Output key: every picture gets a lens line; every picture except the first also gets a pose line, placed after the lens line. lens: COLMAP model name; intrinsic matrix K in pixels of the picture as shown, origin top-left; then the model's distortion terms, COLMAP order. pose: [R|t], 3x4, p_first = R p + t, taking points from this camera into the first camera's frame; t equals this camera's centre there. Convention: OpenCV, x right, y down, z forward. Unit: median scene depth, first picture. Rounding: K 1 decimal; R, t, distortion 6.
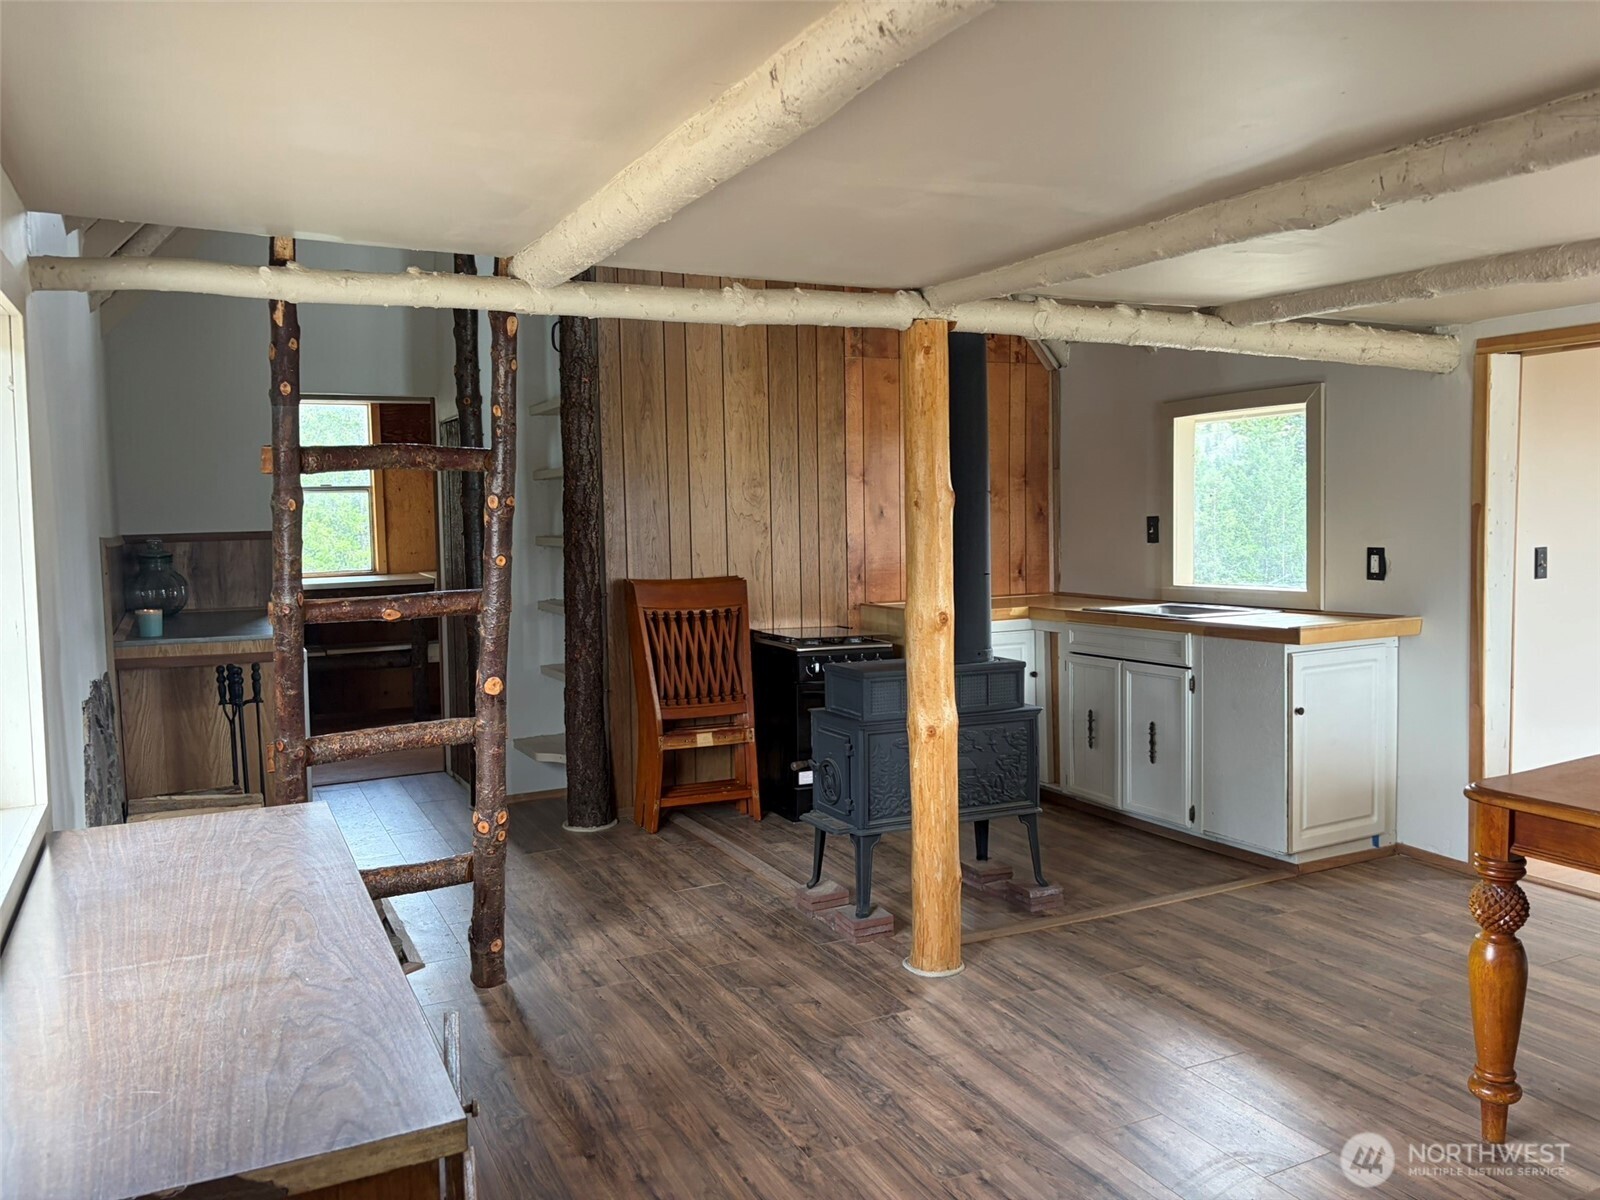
lens RADIAL K [[1216.7, 0, 797.1], [0, 1216.7, 596.4], [0, 0, 1]] dist [0.024136, -0.025664]
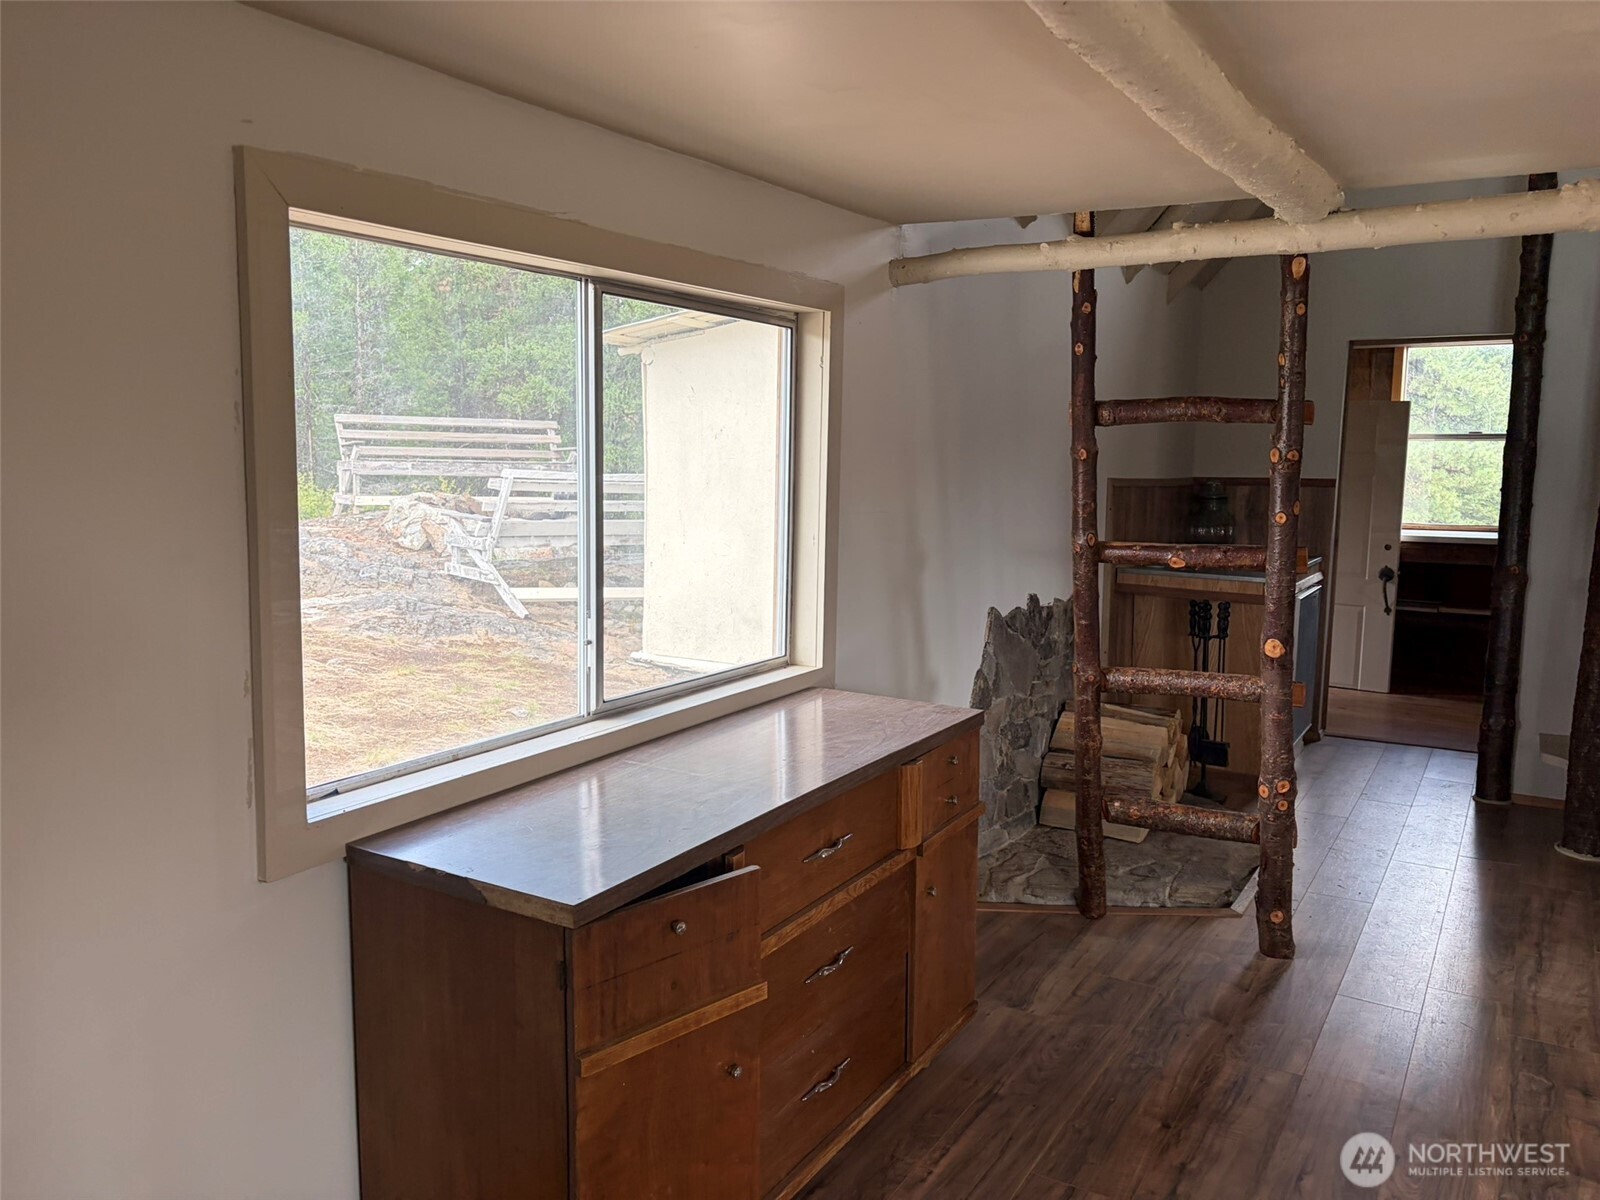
lens RADIAL K [[1216.7, 0, 809.3], [0, 1216.7, 597.6], [0, 0, 1]] dist [0.024136, -0.025664]
pose [[0.529045, 0.123372, -0.839577, 0.363214], [-0.084249, 0.992123, 0.092700, -0.024453], [0.844401, 0.021691, 0.535272, 0.178795]]
